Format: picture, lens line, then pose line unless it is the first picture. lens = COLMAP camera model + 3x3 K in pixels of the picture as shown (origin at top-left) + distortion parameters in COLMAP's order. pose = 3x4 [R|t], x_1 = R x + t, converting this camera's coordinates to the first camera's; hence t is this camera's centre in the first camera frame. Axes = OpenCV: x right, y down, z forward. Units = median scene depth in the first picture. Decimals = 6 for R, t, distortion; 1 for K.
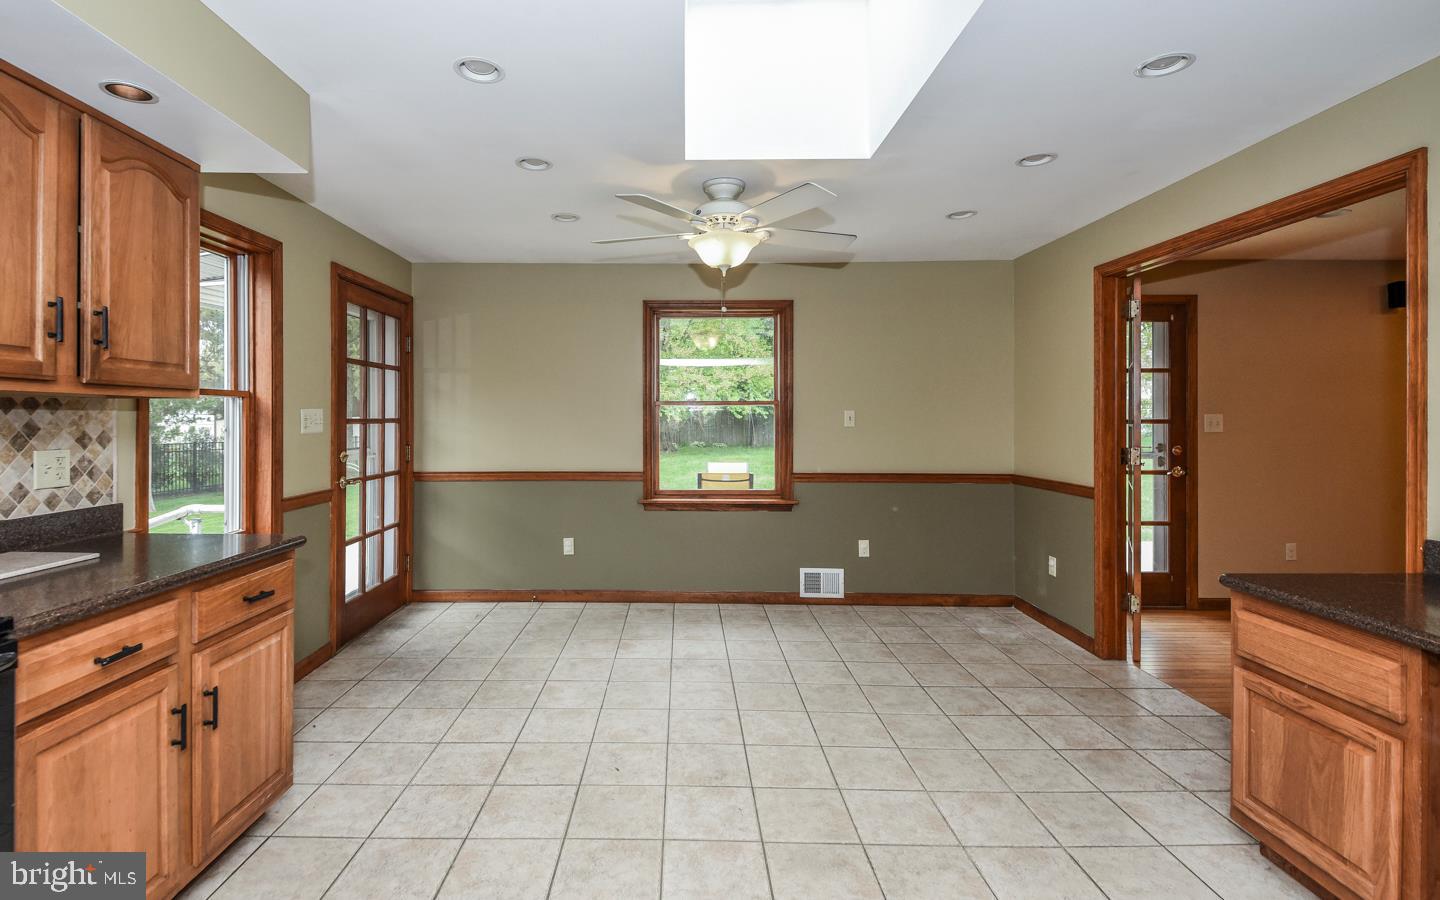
lens RADIAL K [[668.4, 0, 676.4], [0, 668.4, 432.5], [0, 0, 1]] dist [0.016088, -0.010352]
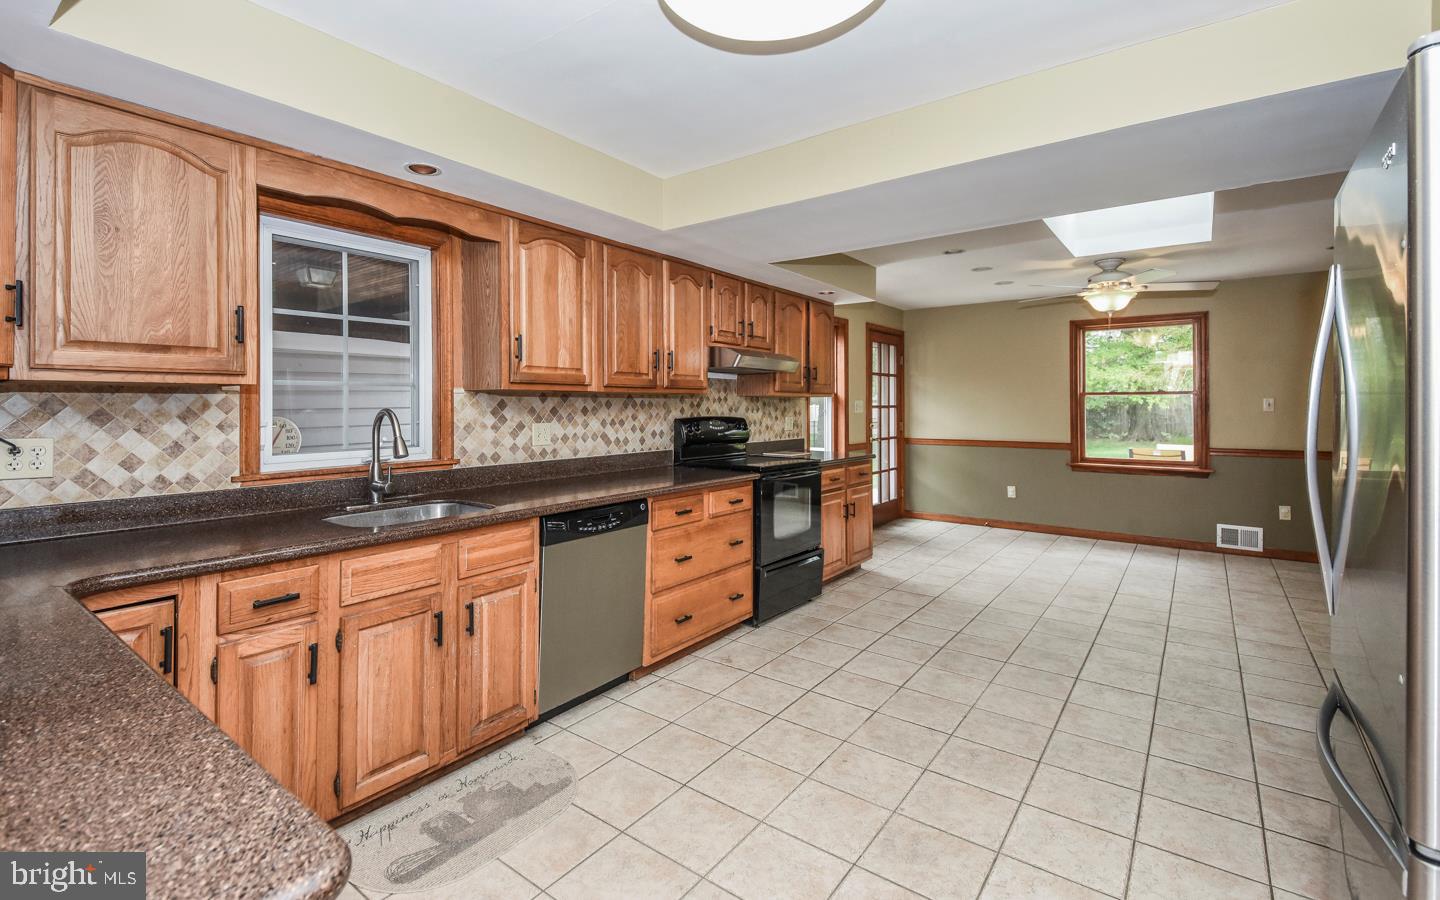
lens RADIAL K [[668.4, 0, 652.5], [0, 668.4, 389.0], [0, 0, 1]] dist [0.016088, -0.010352]
pose [[0.777101, -0.016686, -0.629154, 0.182995], [-0.012302, 0.999055, -0.041691, 0.017304], [0.629255, 0.040138, 0.776162, -0.755265]]
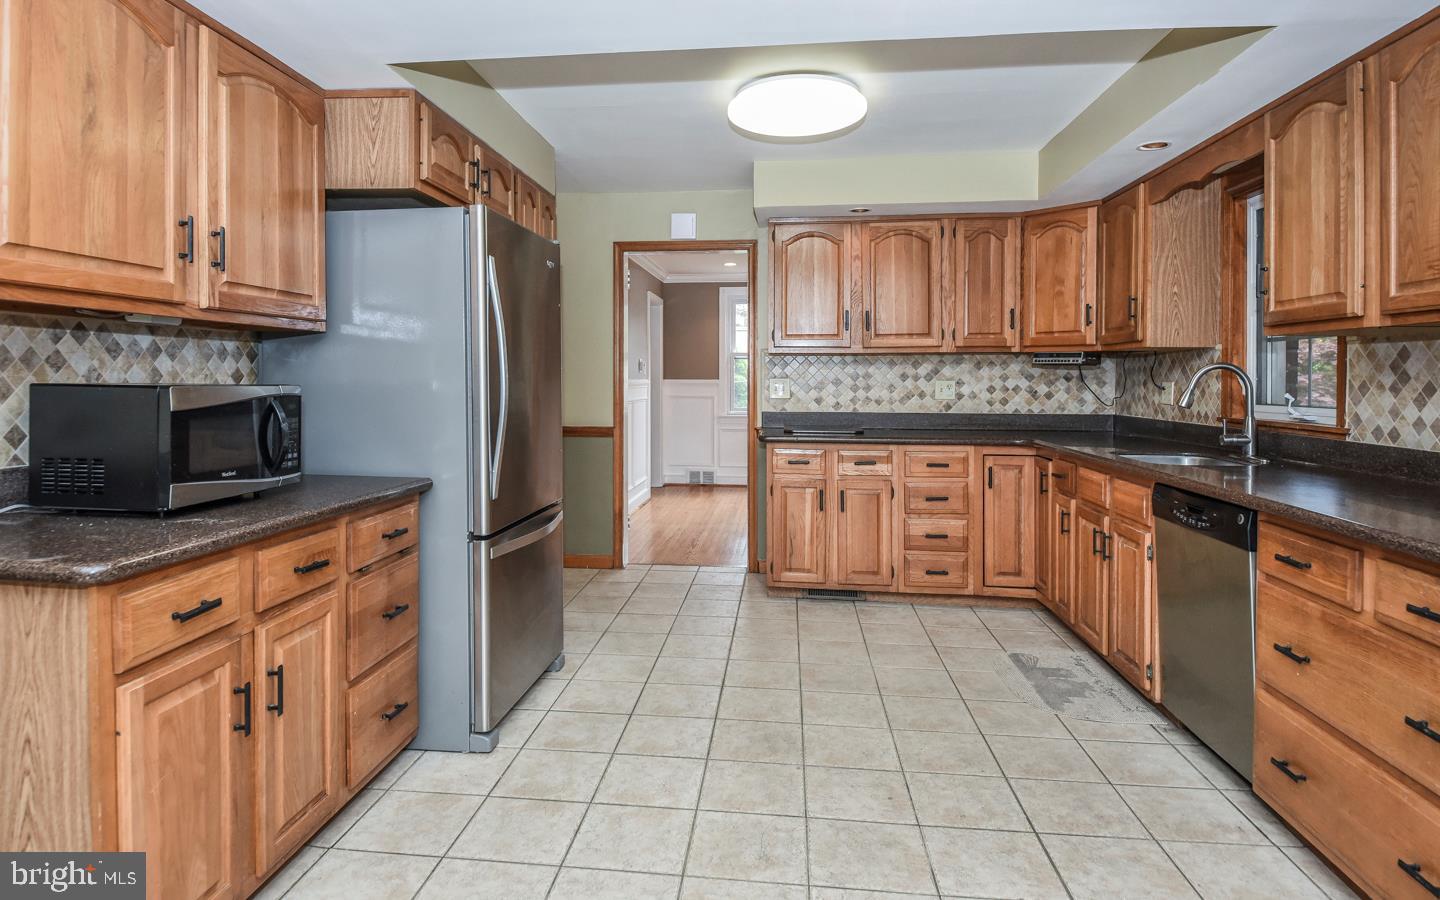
lens RADIAL K [[791.7, 0, 708.2], [0, 791.7, 389.2], [0, 0, 1]] dist [-0.001045, -0.017038]
pose [[-0.995148, -0.008908, 0.097981, -0.001178], [-0.005258, 0.999285, 0.037442, 0.011738], [-0.098245, 0.036745, -0.994484, 0.463520]]
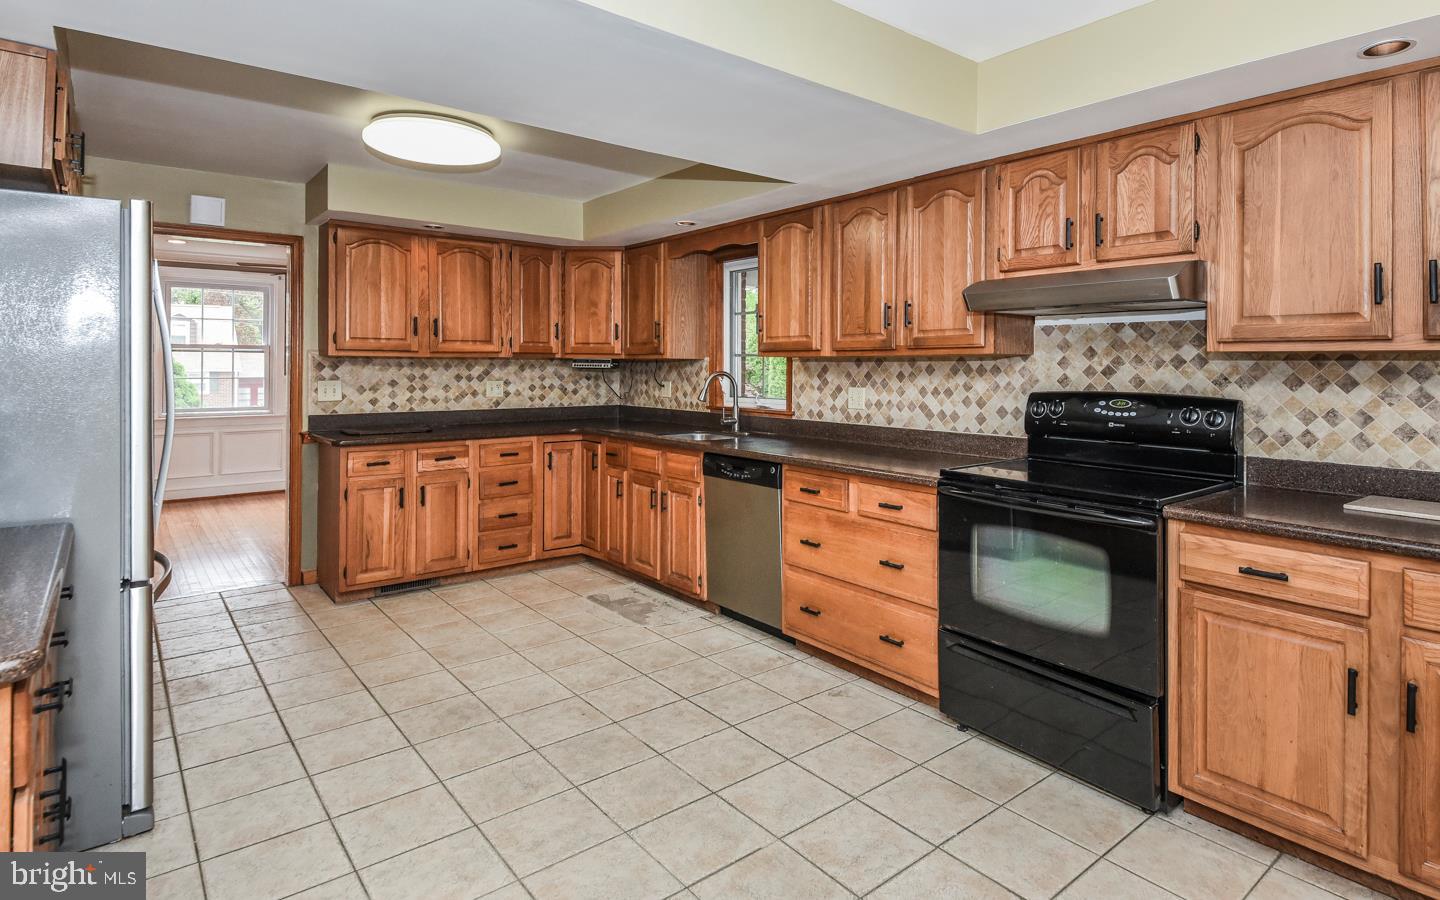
lens RADIAL K [[741.6, 0, 767.9], [0, 741.6, 361.1], [0, 0, 1]] dist [0.024081, -0.018334]
pose [[-0.753872, -0.012218, -0.656908, 0.264534], [-0.021766, 0.999743, 0.006385, -0.012315], [0.656661, 0.019111, -0.753944, 0.530188]]
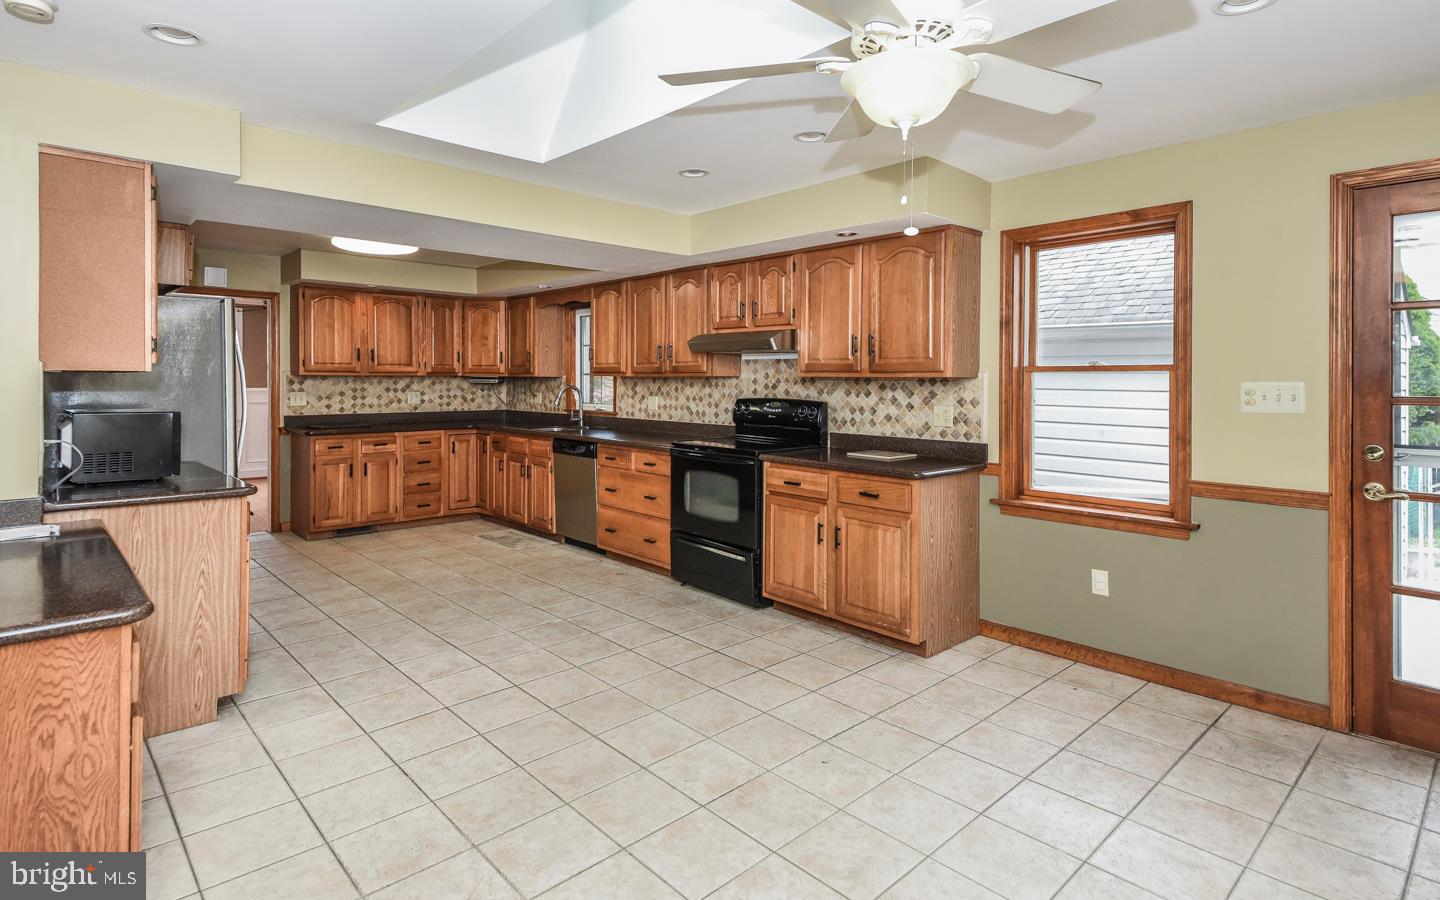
lens RADIAL K [[703.6, 0, 702.1], [0, 703.6, 386.6], [0, 0, 1]] dist [0.019142, -0.000354]
pose [[-0.725510, -0.001771, -0.688209, 0.455988], [-0.023798, 0.999463, 0.022517, -0.028703], [0.687800, 0.032714, -0.725163, 0.997023]]
